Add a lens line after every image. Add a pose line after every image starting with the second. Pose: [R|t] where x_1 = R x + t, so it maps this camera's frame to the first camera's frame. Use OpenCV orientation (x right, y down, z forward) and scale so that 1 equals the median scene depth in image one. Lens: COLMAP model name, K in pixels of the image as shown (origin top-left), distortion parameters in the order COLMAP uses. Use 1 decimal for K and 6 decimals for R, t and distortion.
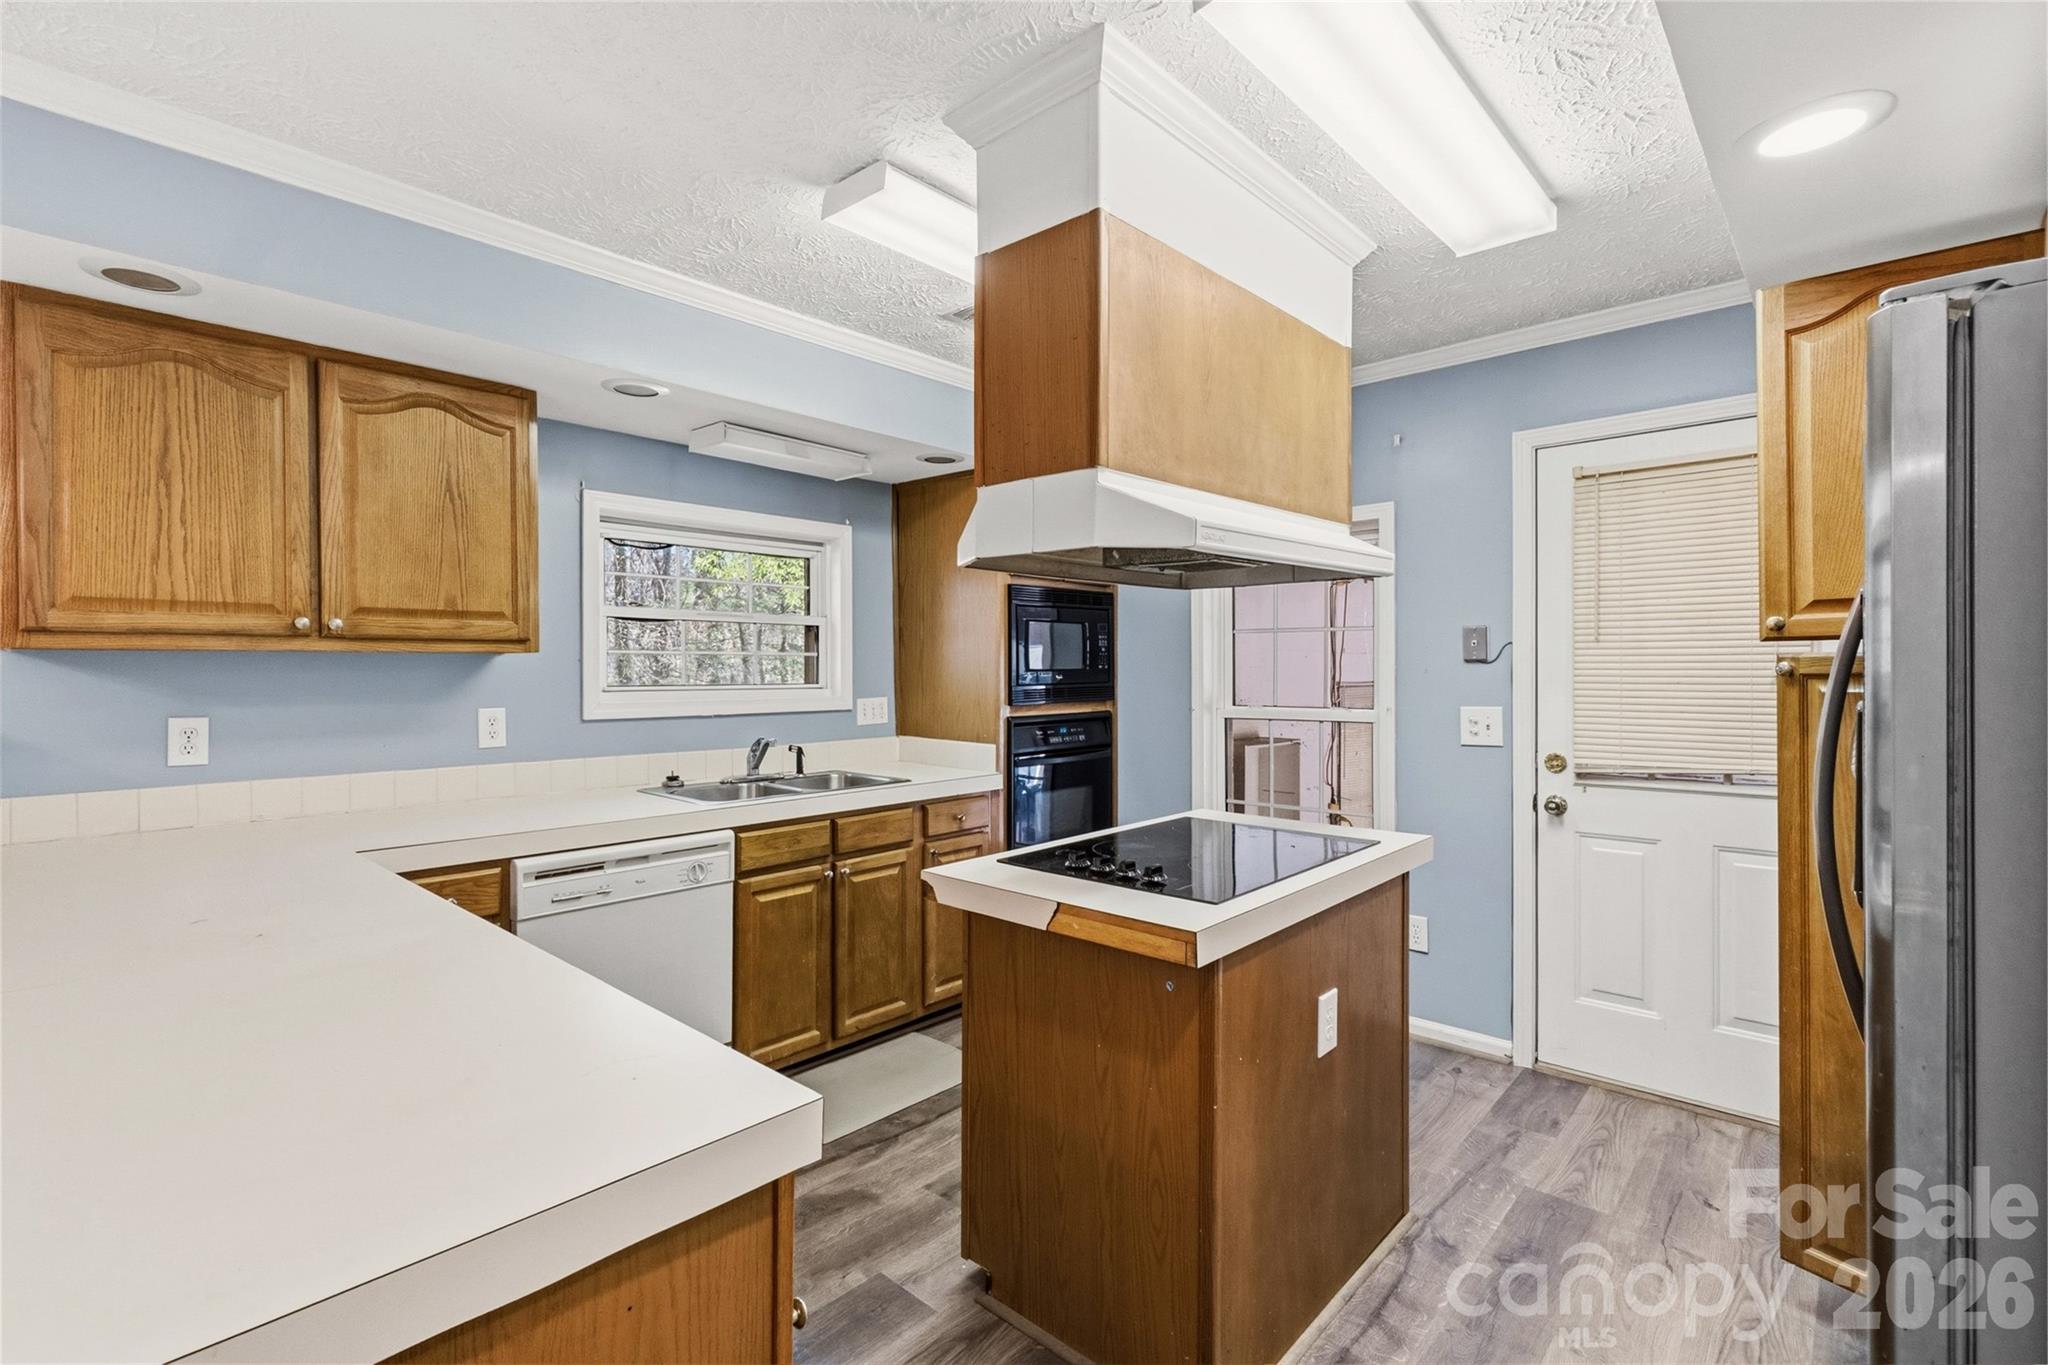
lens RADIAL K [[897.2, 0, 1007.9], [0, 897.2, 674.5], [0, 0, 1]] dist [-0.003103, -0.000649]
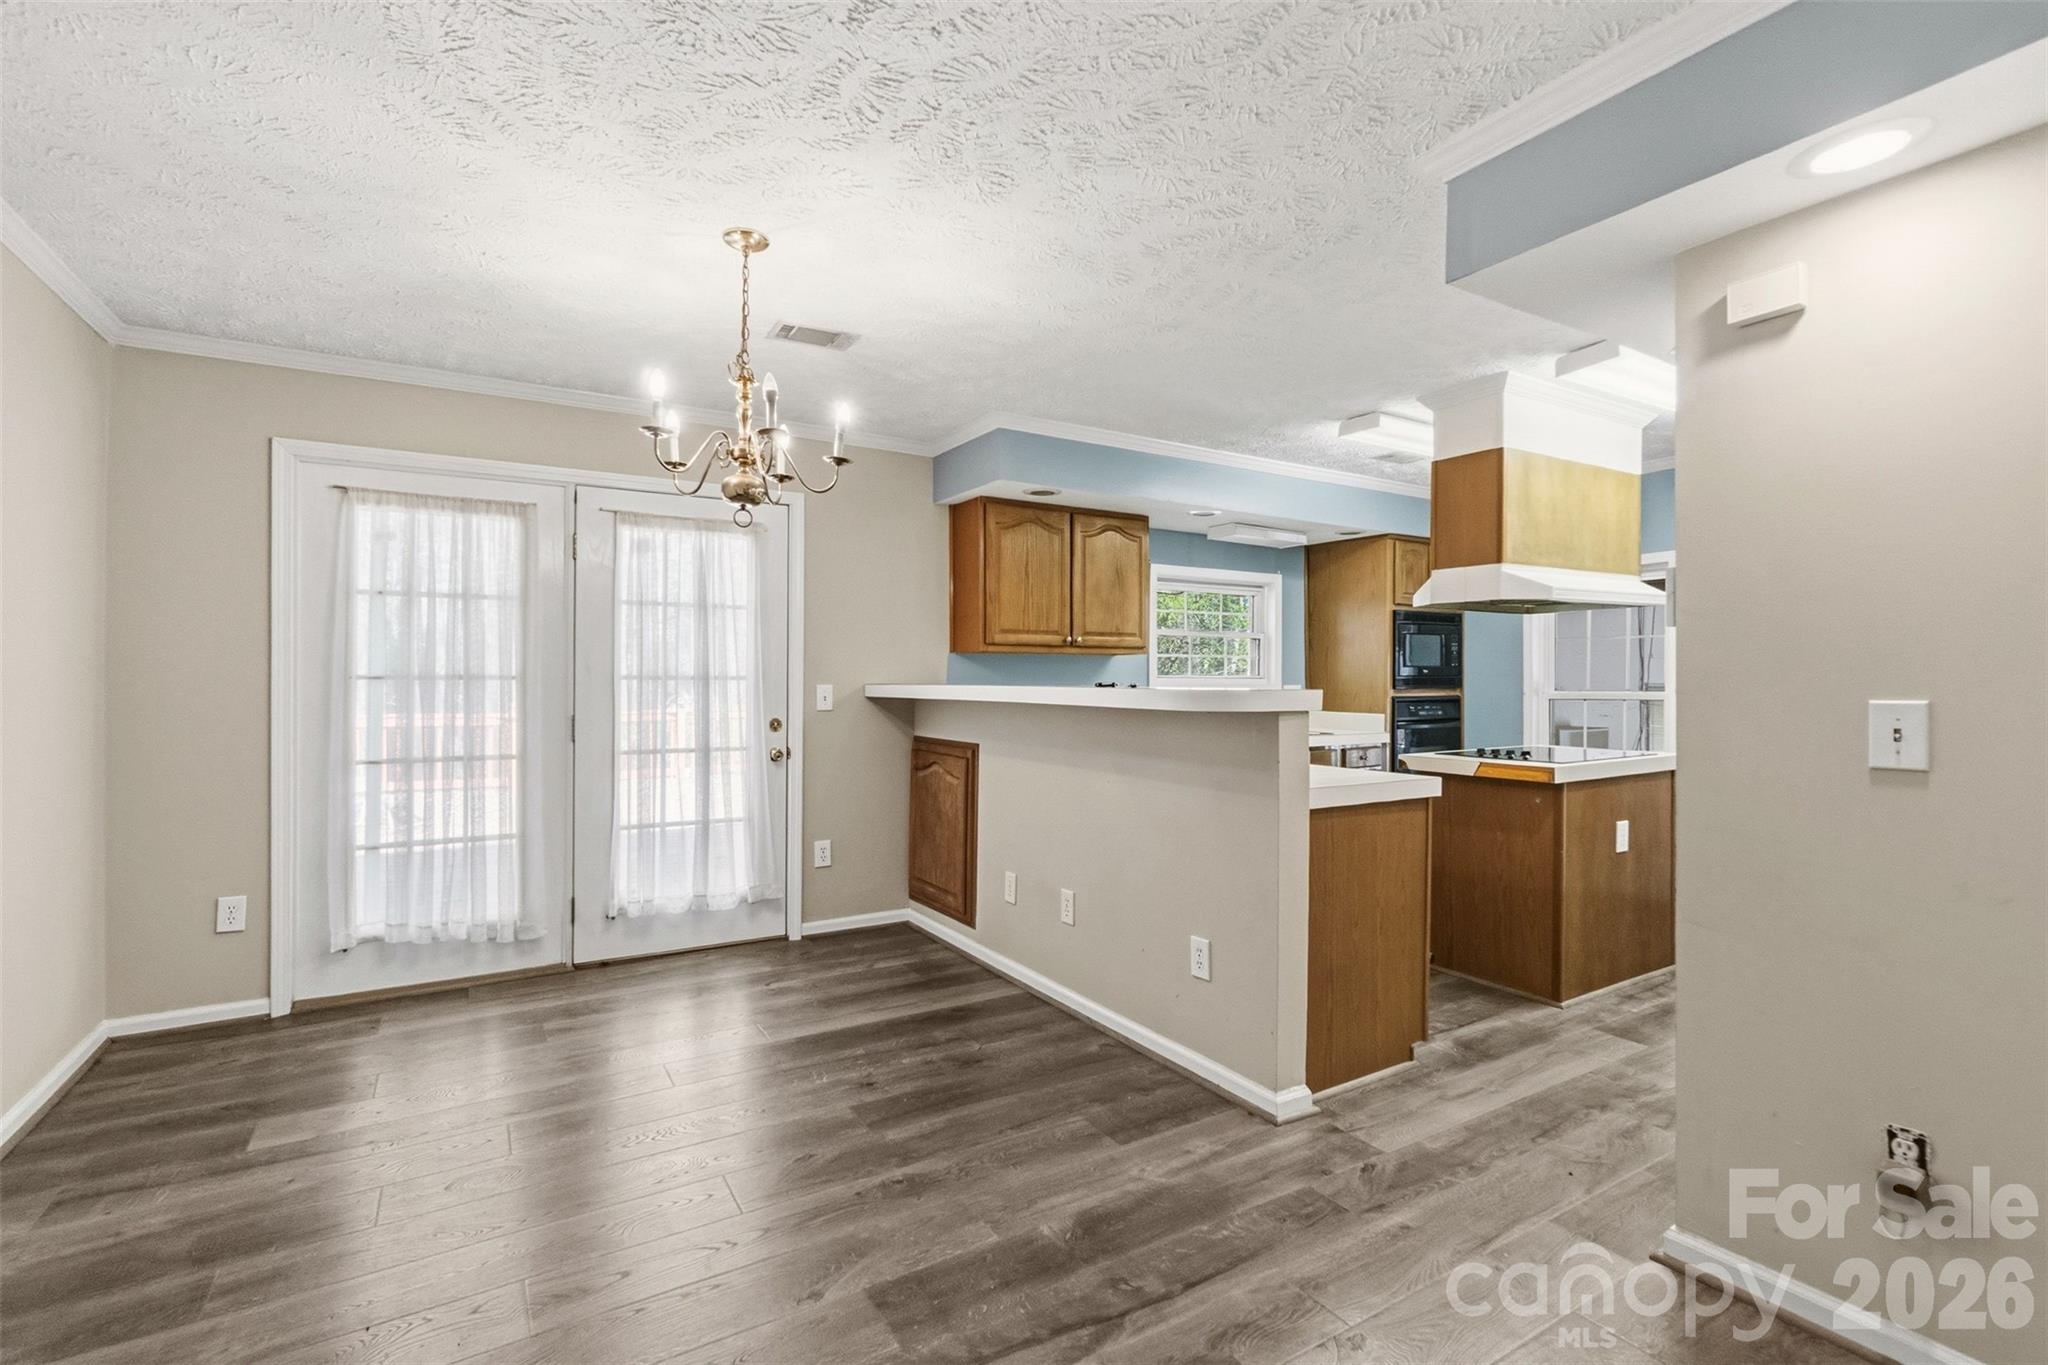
lens RADIAL K [[897.2, 0, 1022.3], [0, 897.2, 690.5], [0, 0, 1]] dist [-0.003103, -0.000649]
pose [[0.964311, 0.001329, -0.264770, -0.319027], [-0.001285, 0.999999, 0.000340, 0.058292], [0.264770, 0.000012, 0.964312, -1.011655]]
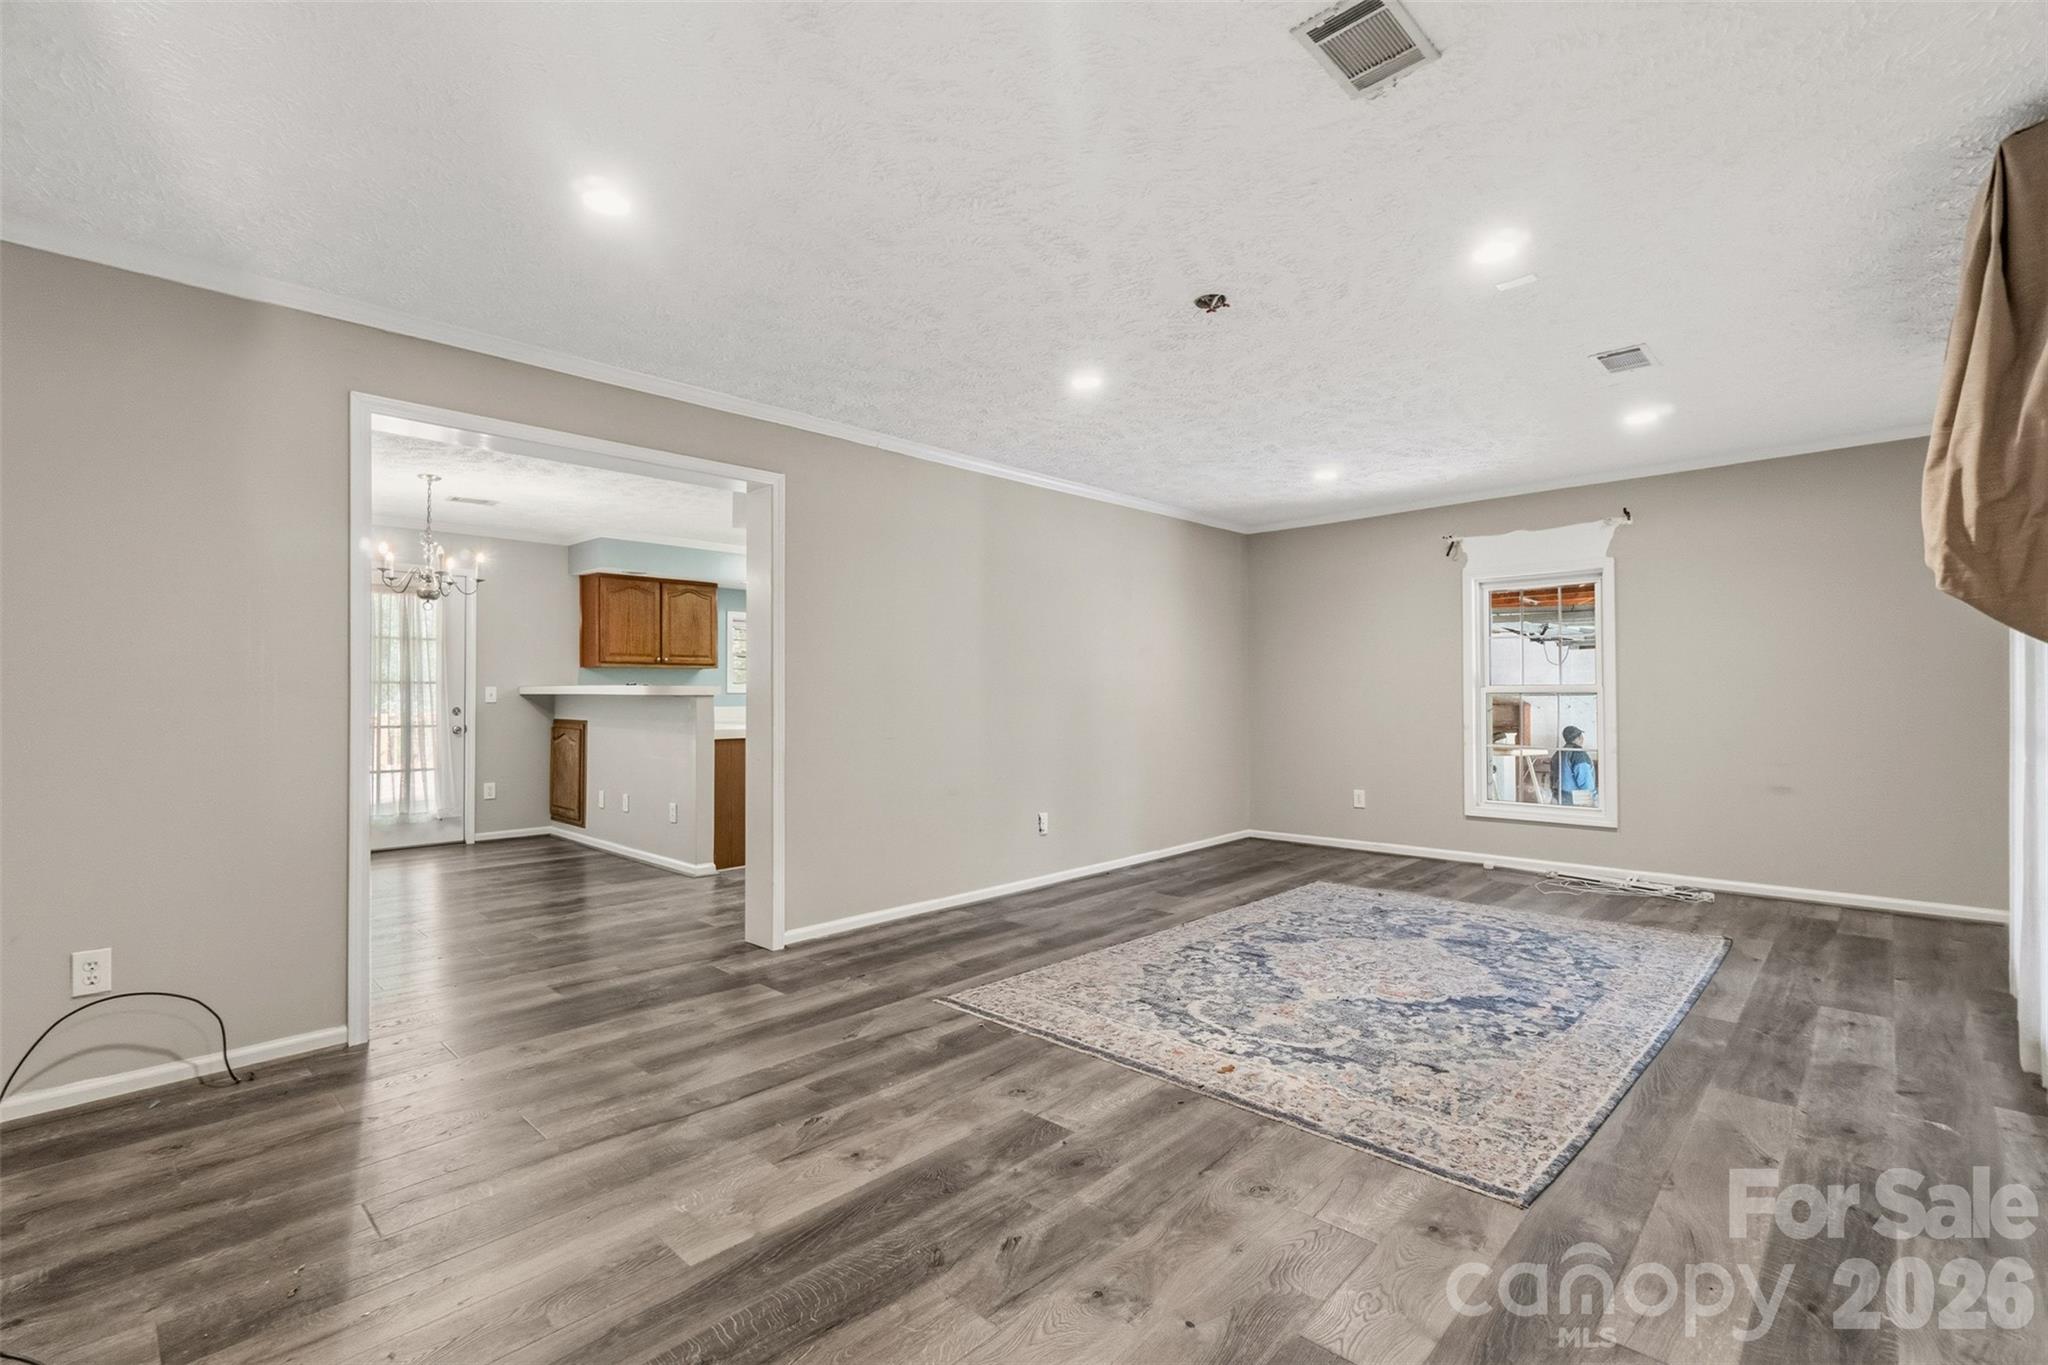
lens RADIAL K [[897.2, 0, 1016.3], [0, 897.2, 683.4], [0, 0, 1]] dist [-0.003103, -0.000649]
pose [[0.999866, -0.011239, -0.011896, 0.607045], [0.011039, 0.999799, -0.016733, 0.104322], [0.012082, 0.016599, 0.999789, -2.336944]]
